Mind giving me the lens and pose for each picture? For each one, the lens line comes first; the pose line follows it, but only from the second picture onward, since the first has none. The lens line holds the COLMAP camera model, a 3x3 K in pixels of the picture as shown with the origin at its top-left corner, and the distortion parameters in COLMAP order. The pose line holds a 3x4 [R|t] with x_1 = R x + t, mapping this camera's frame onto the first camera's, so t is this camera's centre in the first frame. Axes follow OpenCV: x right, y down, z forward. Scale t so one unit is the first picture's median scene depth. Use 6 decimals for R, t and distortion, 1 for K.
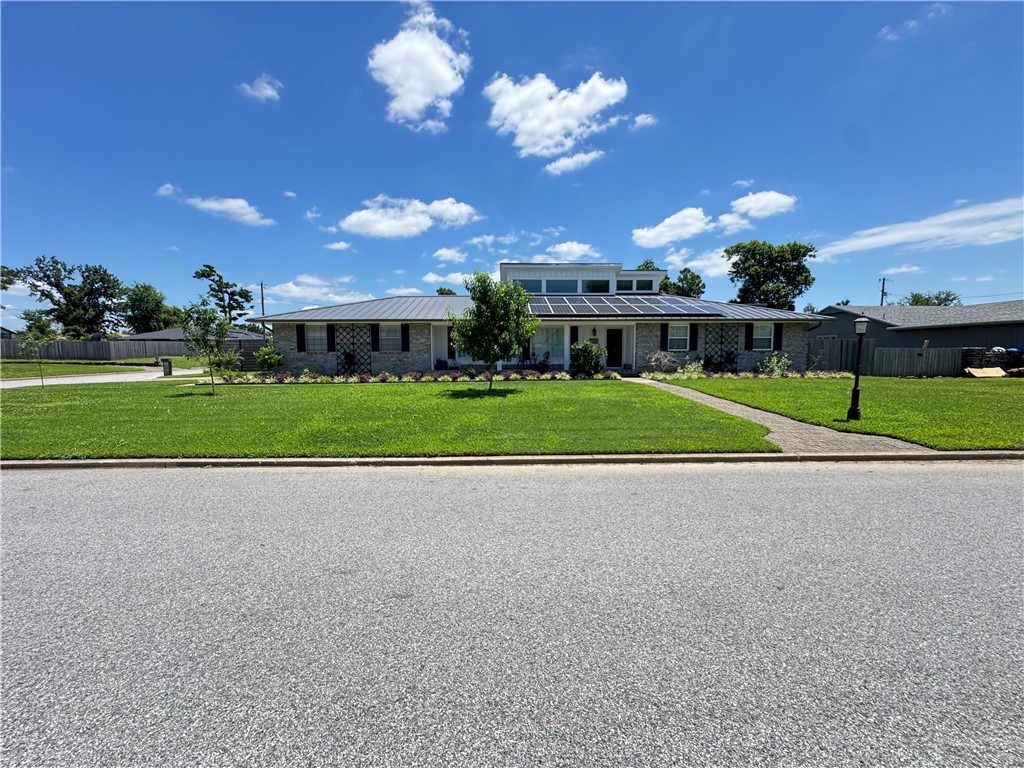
lens RADIAL K [[439.0, 0, 512.0], [0, 439.0, 384.0], [0, 0, 1]] dist [0.000824, -0.000336]
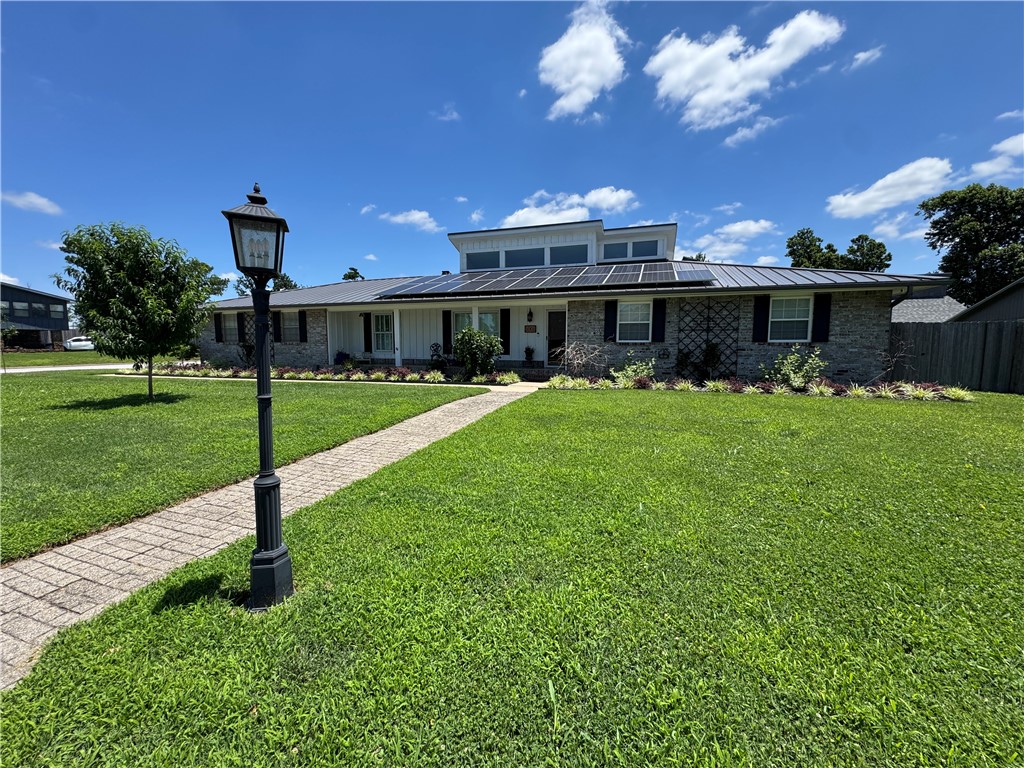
lens RADIAL K [[439.0, 0, 512.0], [0, 439.0, 384.0], [0, 0, 1]] dist [0.000824, -0.000336]
pose [[0.935647, 0.035563, -0.351142, 0.127446], [-0.030454, 0.999335, 0.020062, -0.006622], [0.351622, -0.008077, 0.936107, 0.097743]]
